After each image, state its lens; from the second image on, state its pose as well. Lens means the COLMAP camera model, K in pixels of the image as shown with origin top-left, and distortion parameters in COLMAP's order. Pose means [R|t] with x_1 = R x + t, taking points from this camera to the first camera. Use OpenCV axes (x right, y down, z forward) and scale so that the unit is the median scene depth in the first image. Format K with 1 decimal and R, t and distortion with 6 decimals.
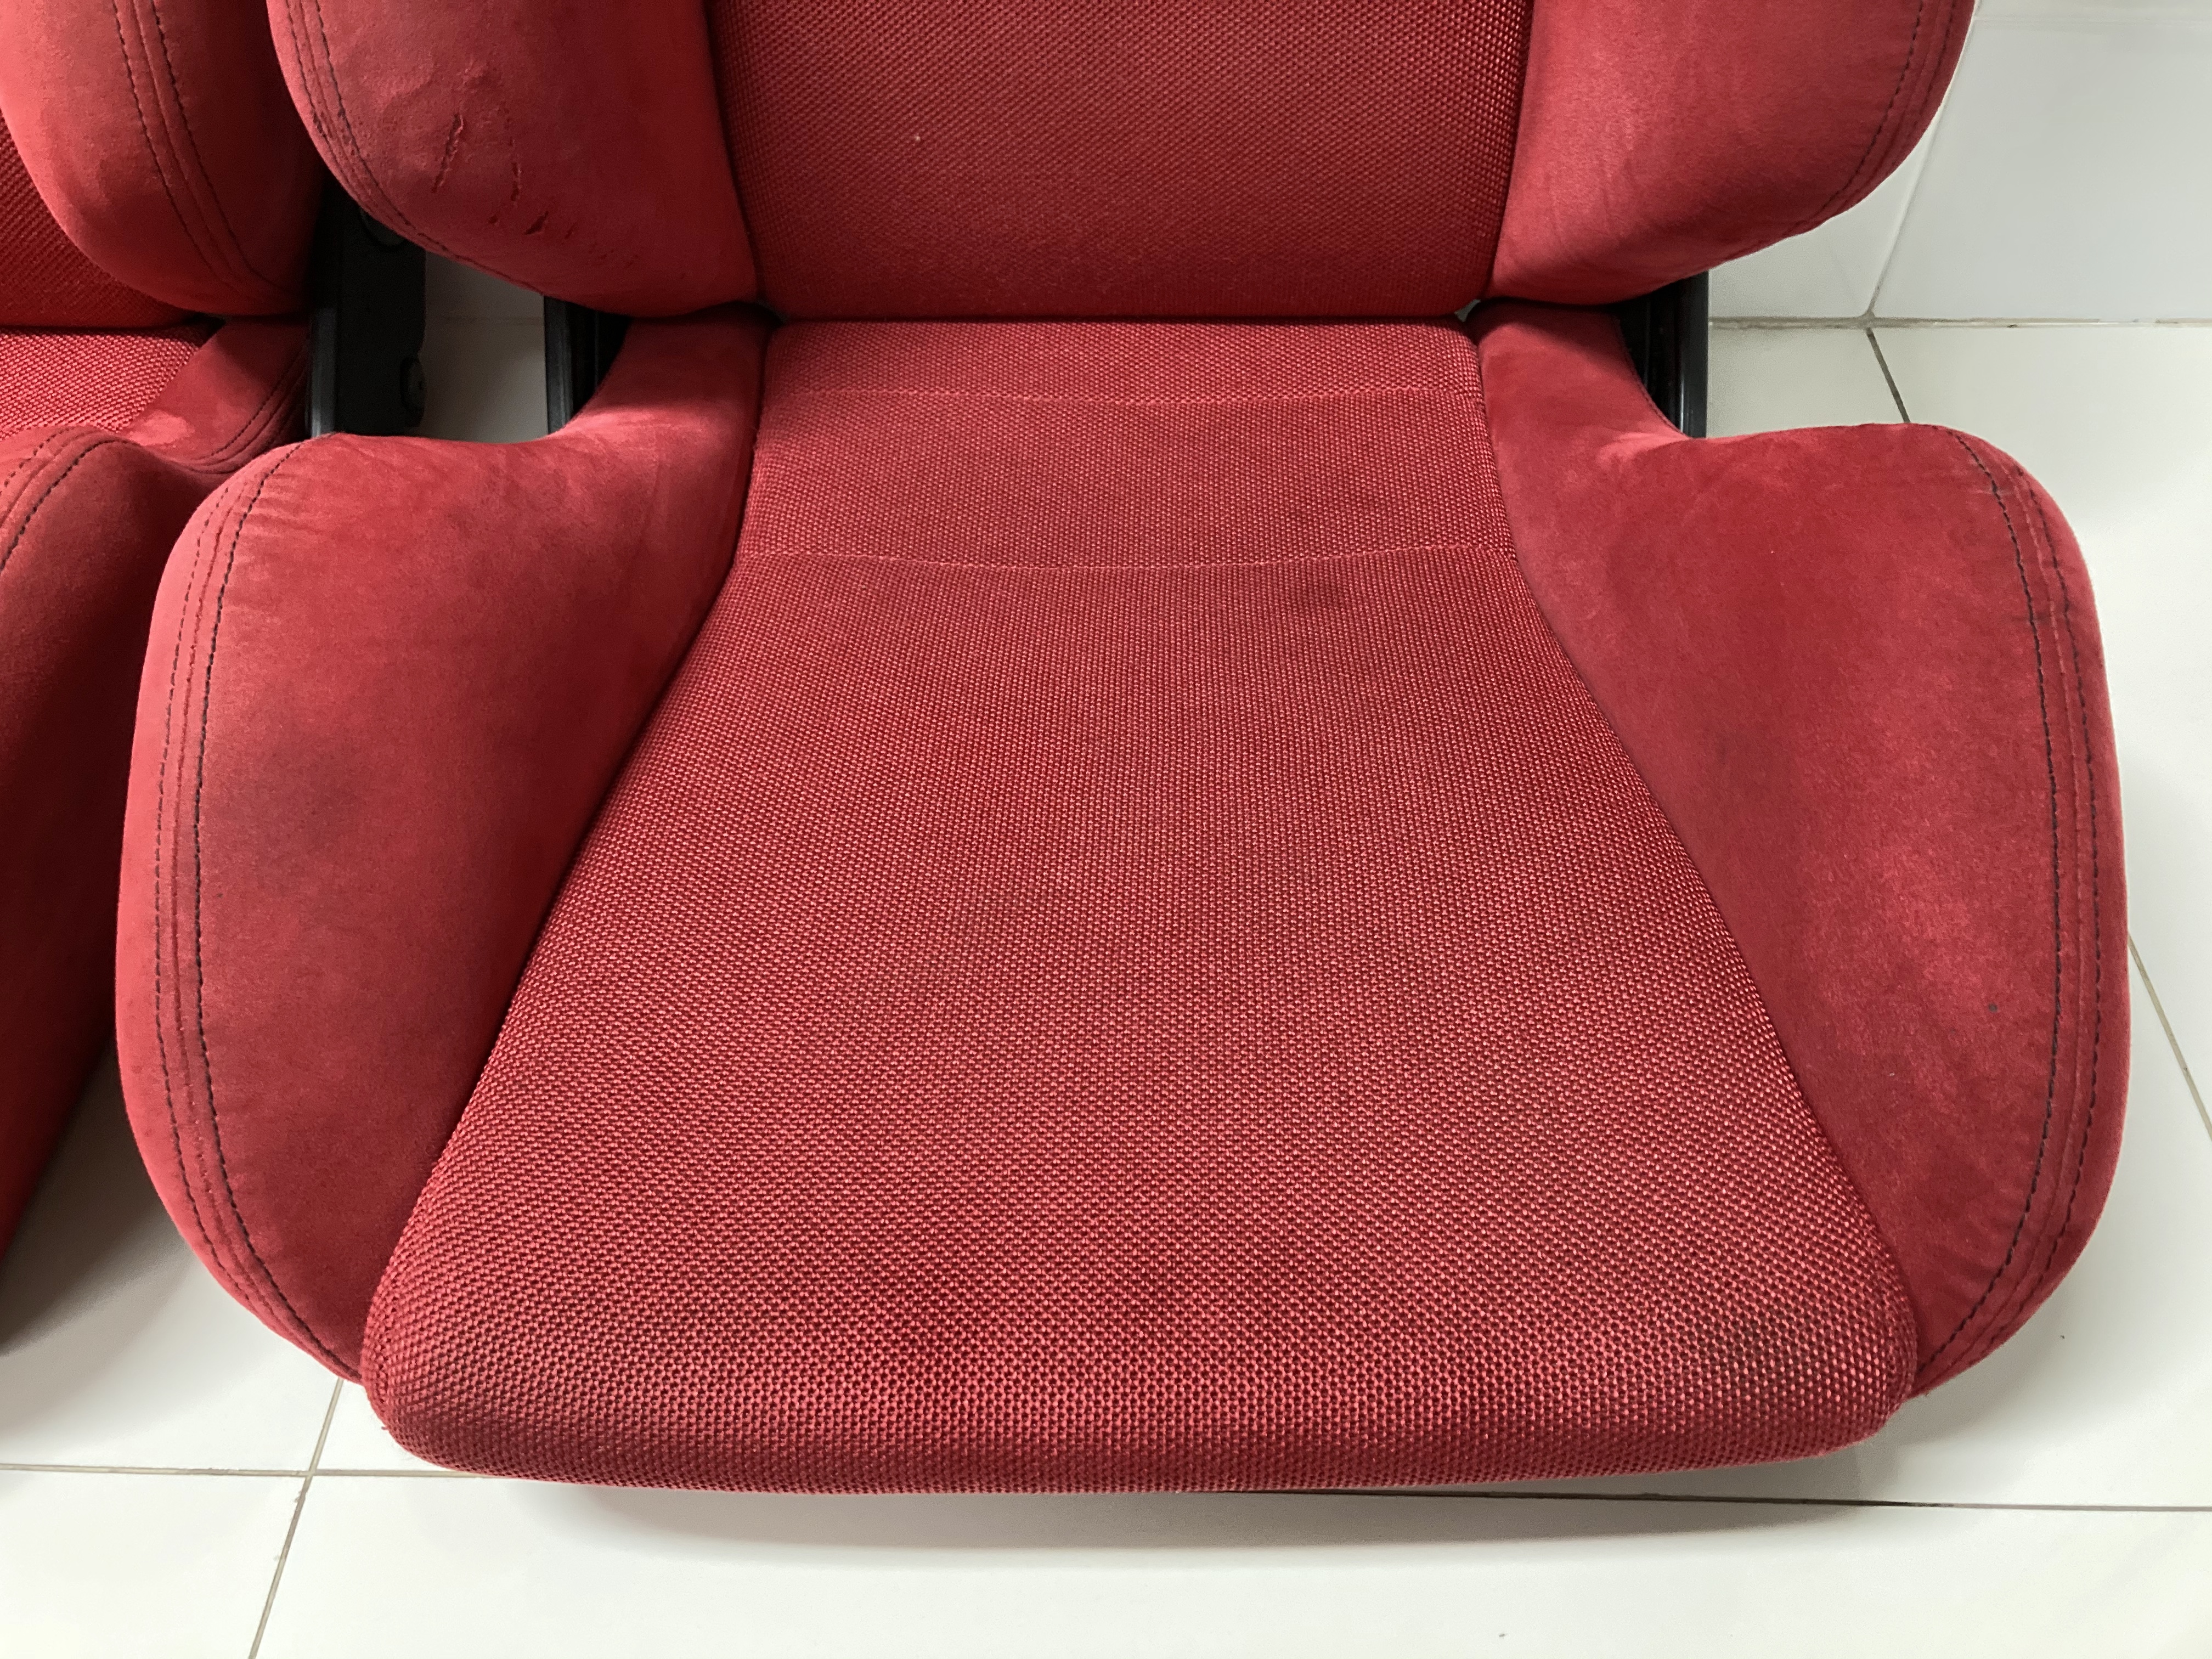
lens RADIAL K [[1848.9, 0, 1093.0], [0, 1848.9, 814.4], [0, 0, 1]] dist [0.034563, -0.040902]
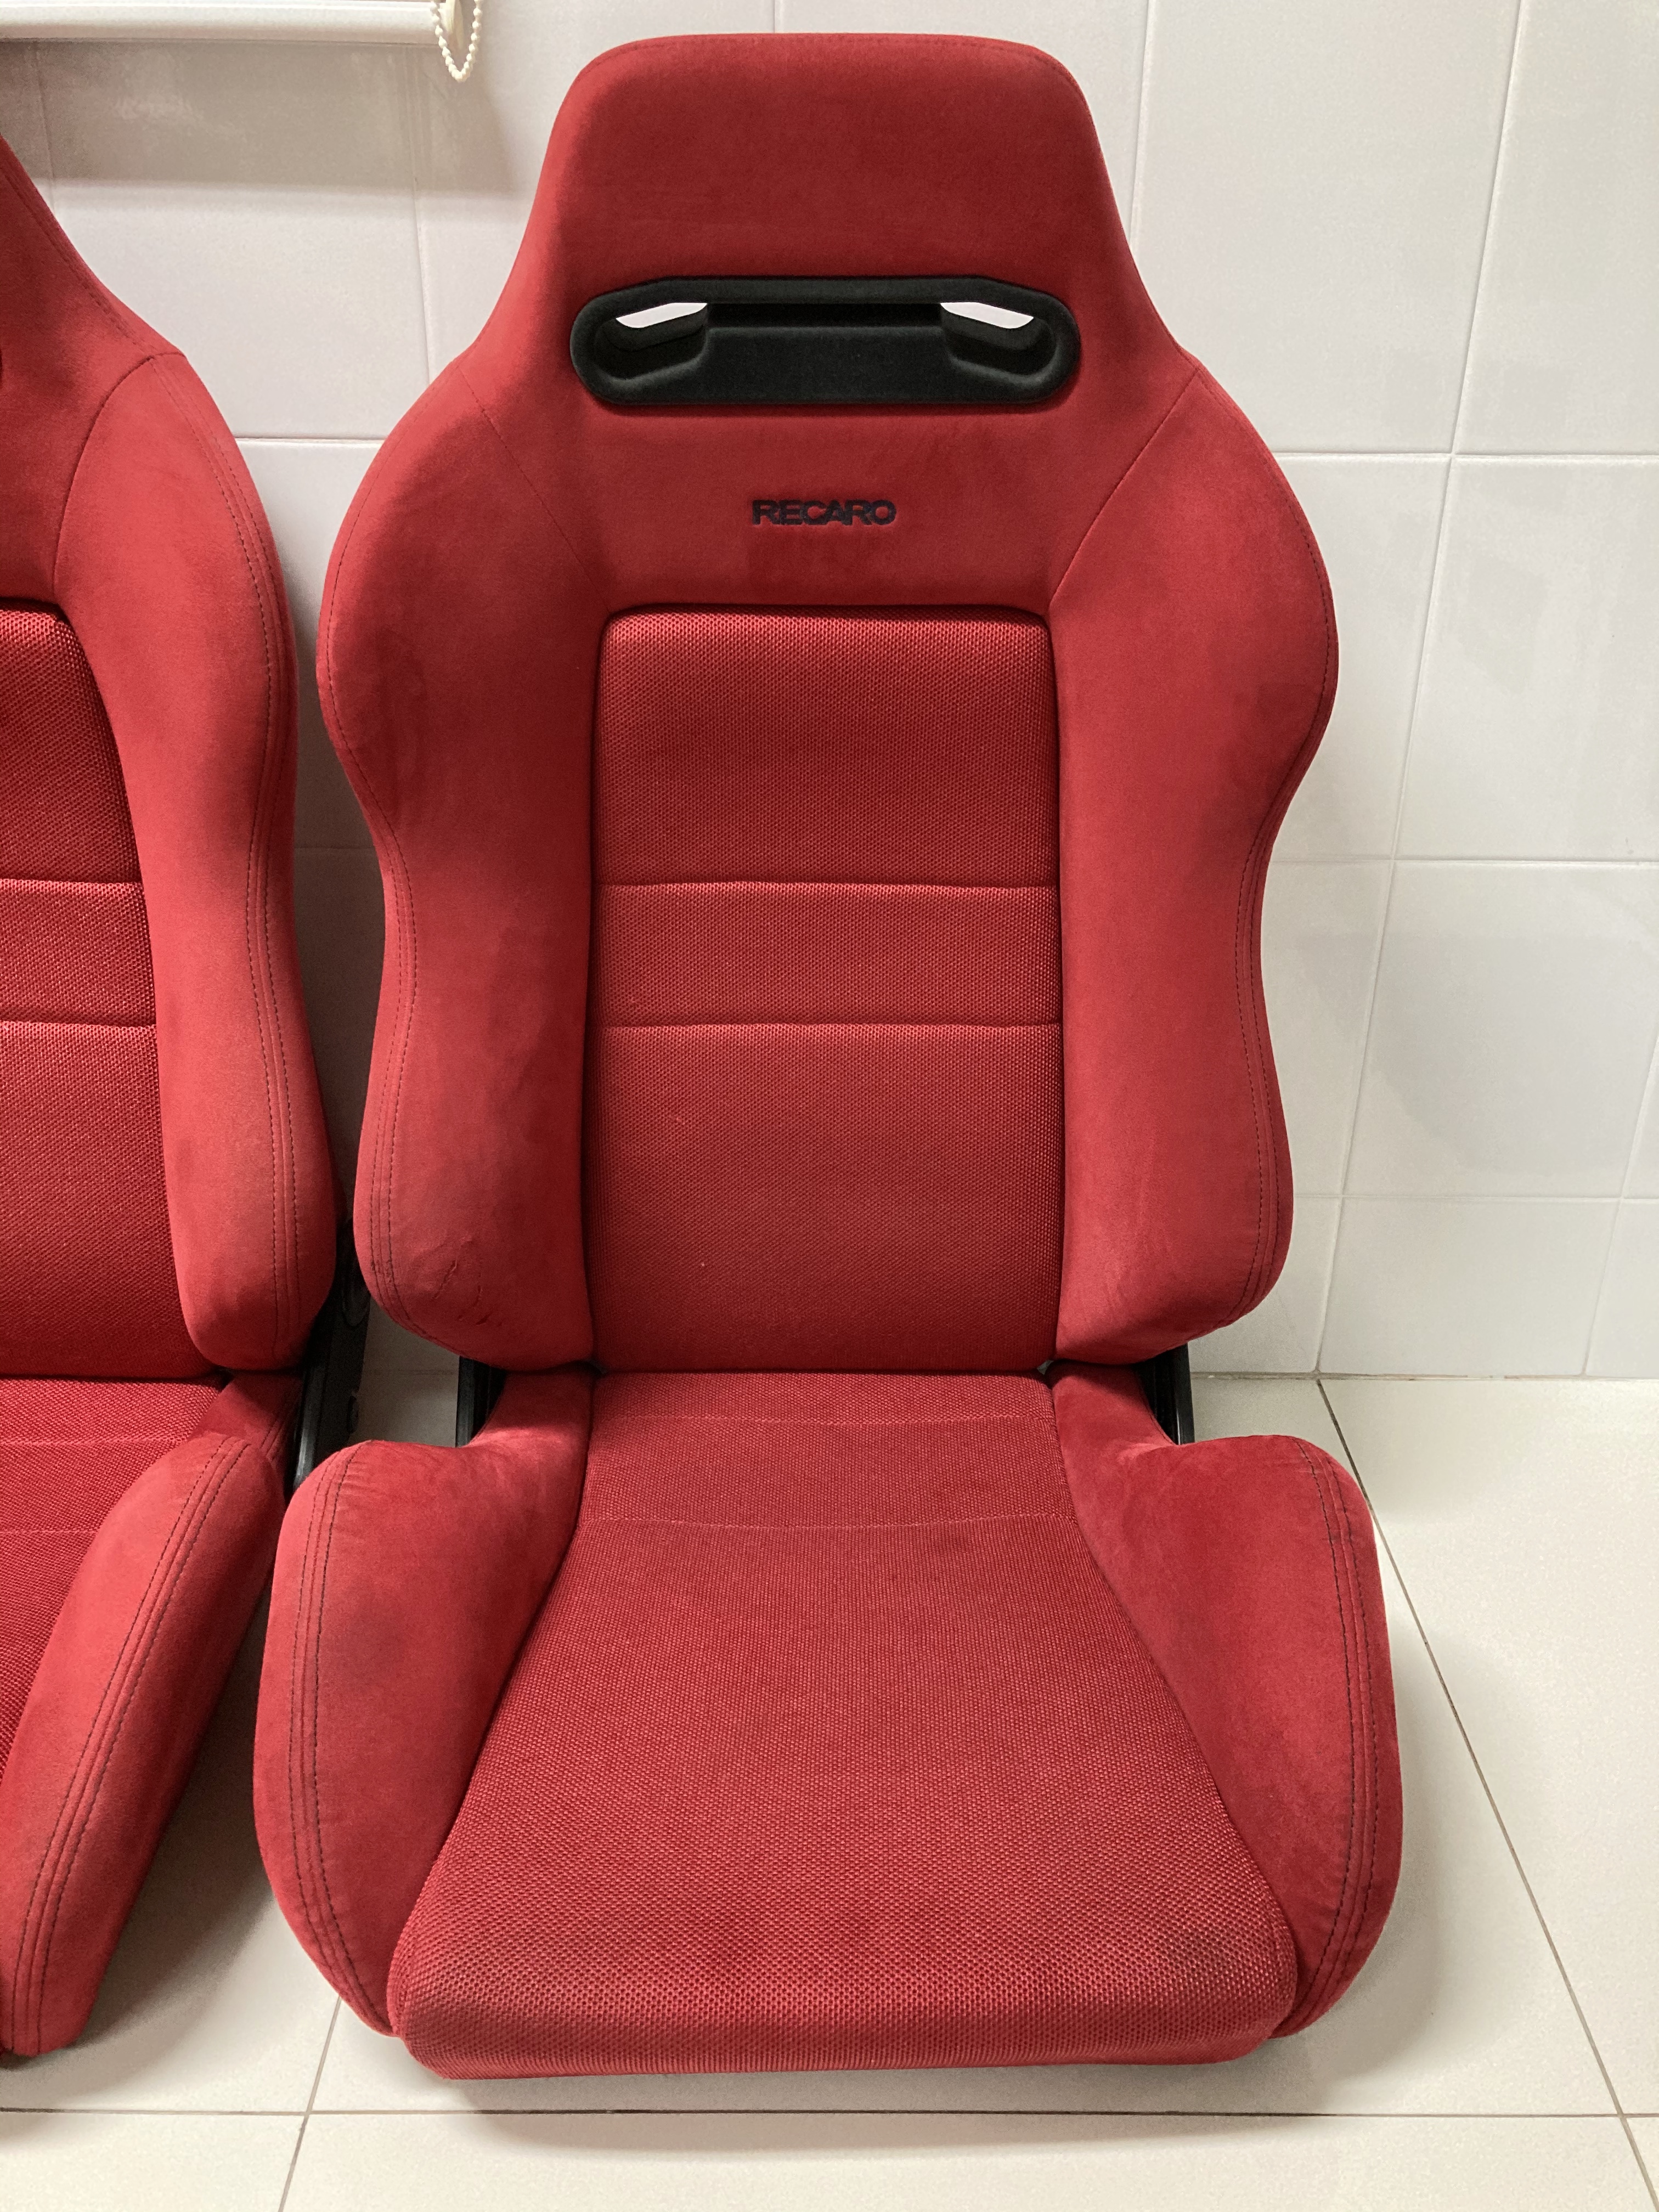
lens RADIAL K [[1848.9, 0, 838.7], [0, 1848.9, 1093.5], [0, 0, 1]] dist [0.034563, -0.040902]
pose [[0.999239, 0.008334, 0.038102, -0.044358], [0.007324, 0.919436, -0.393171, 0.172466], [-0.038309, 0.393151, 0.918675, -0.695548]]
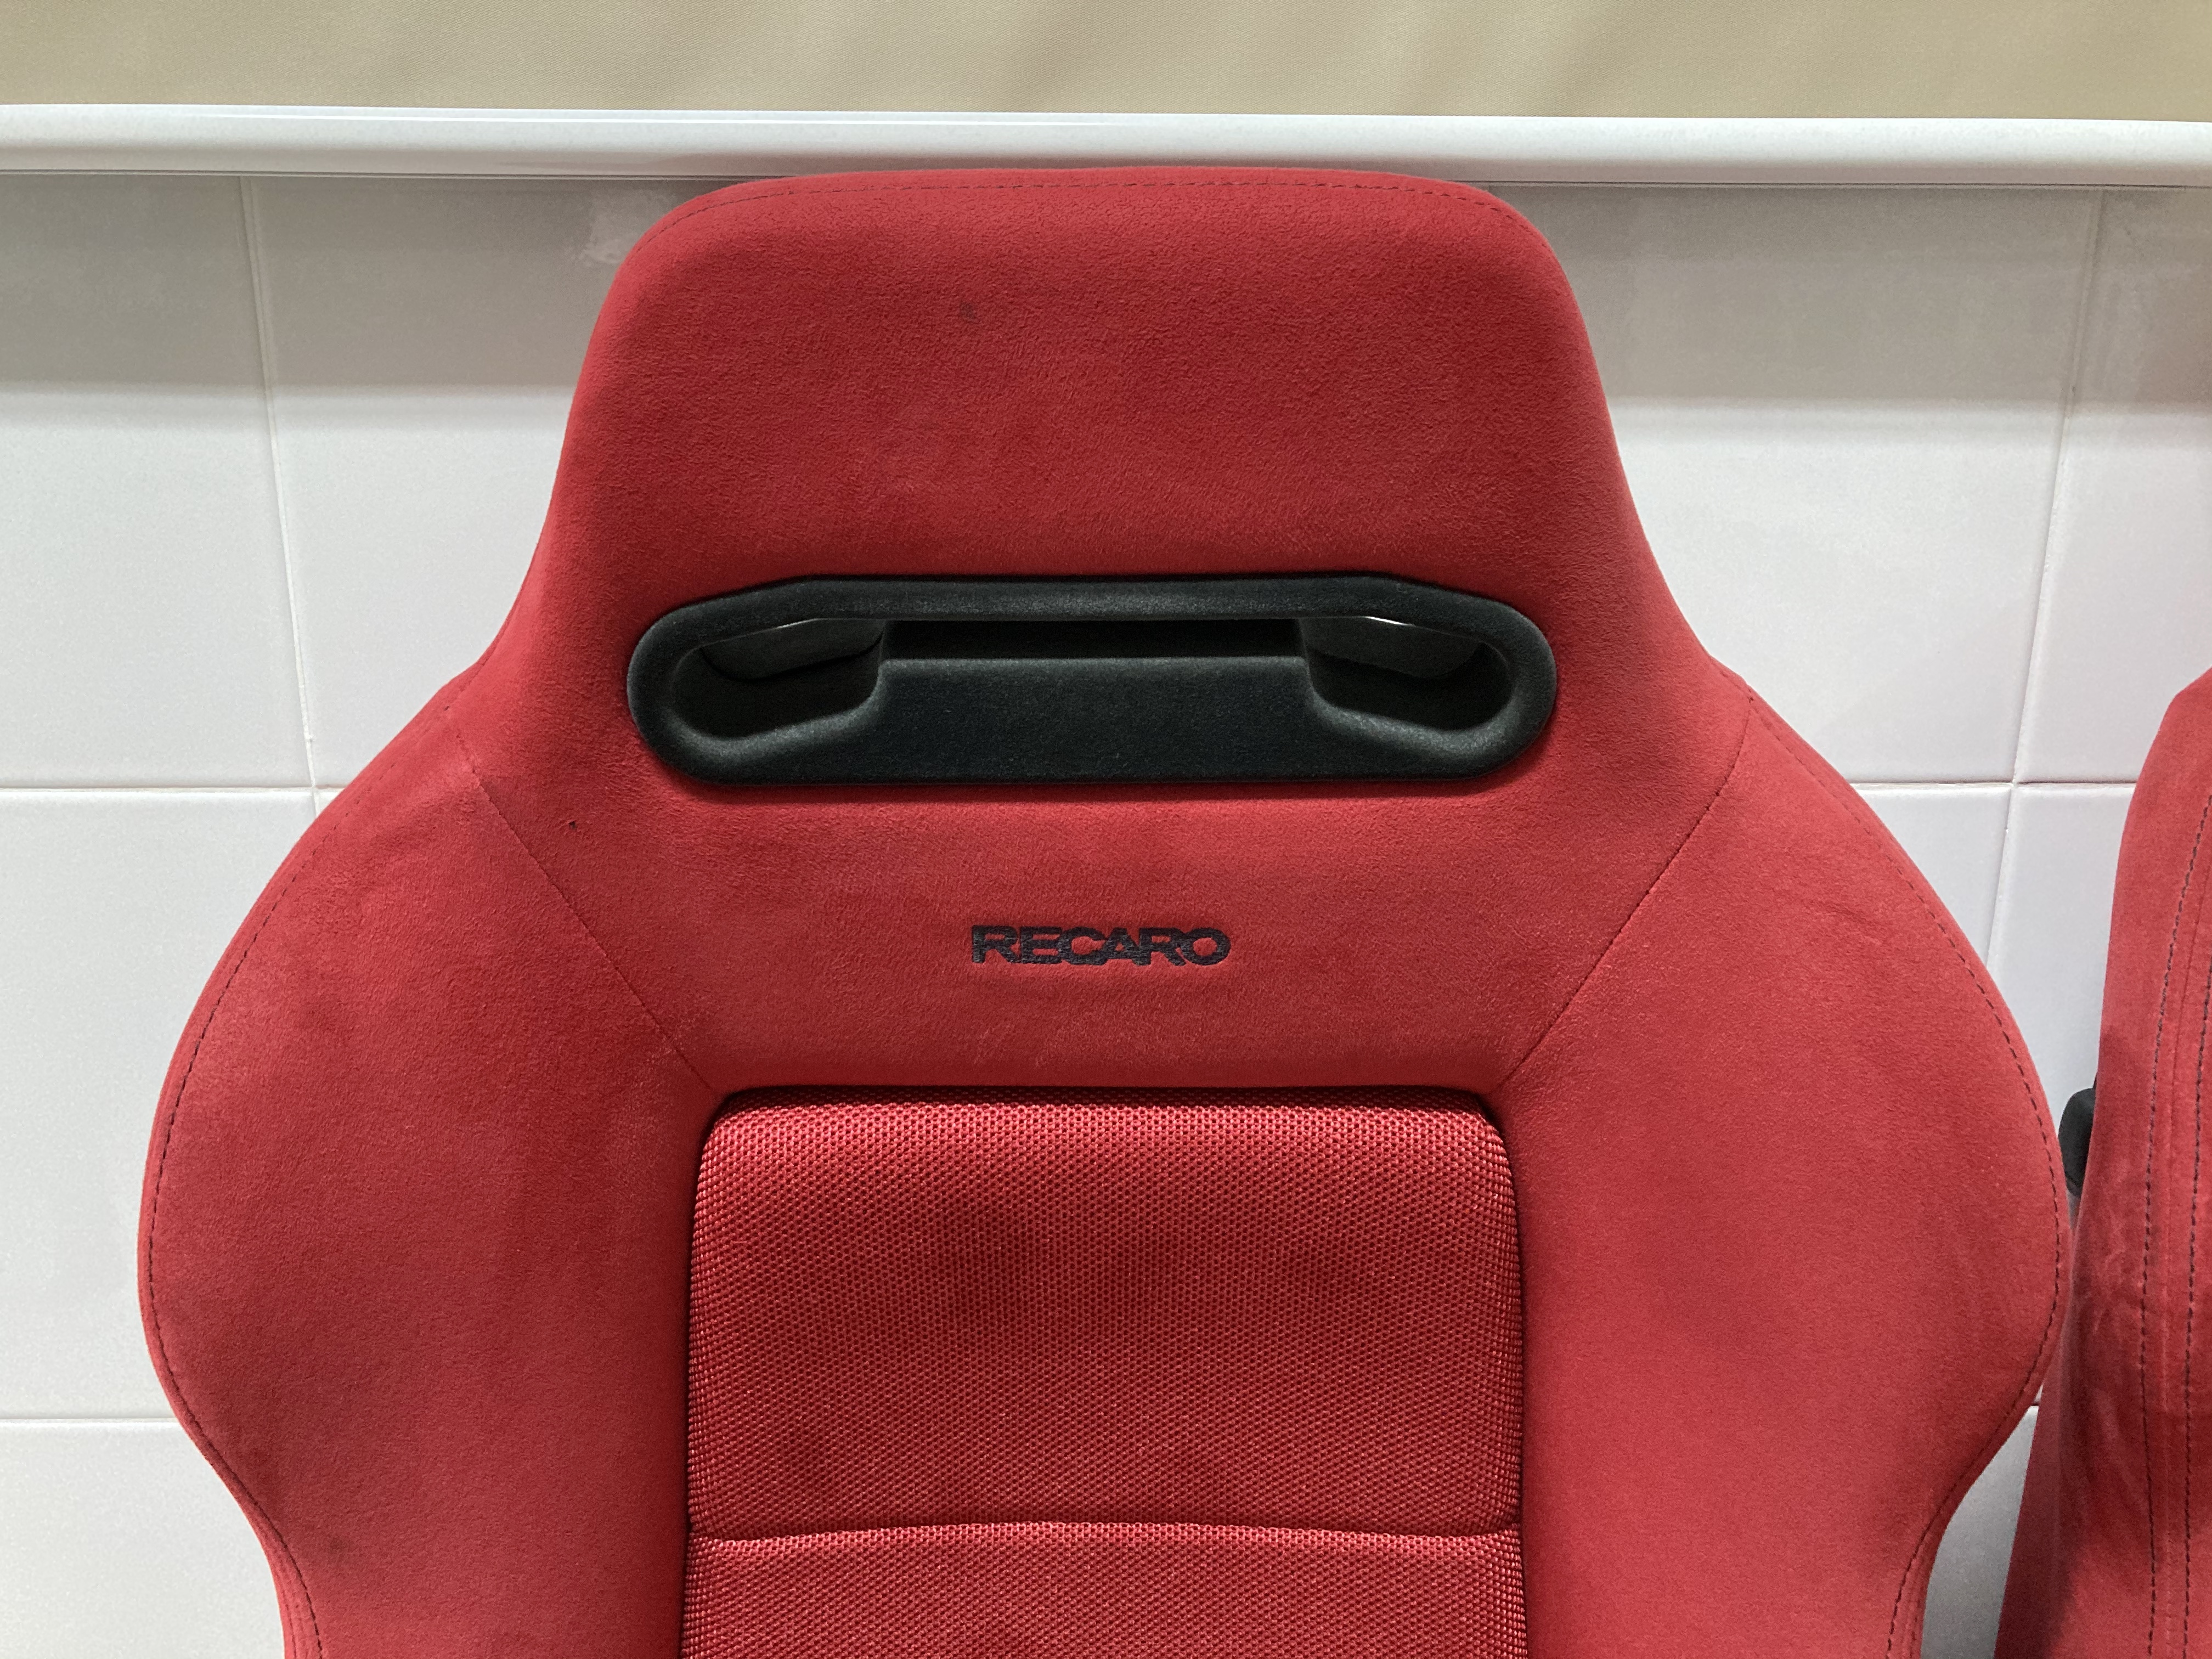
lens RADIAL K [[1848.9, 0, 1118.8], [0, 1848.9, 827.7], [0, 0, 1]] dist [0.034563, -0.040902]
pose [[0.999210, 0.003263, 0.039604, -0.952377], [0.019075, 0.834922, -0.550037, -0.521067], [-0.034861, 0.550358, 0.834201, -0.142218]]
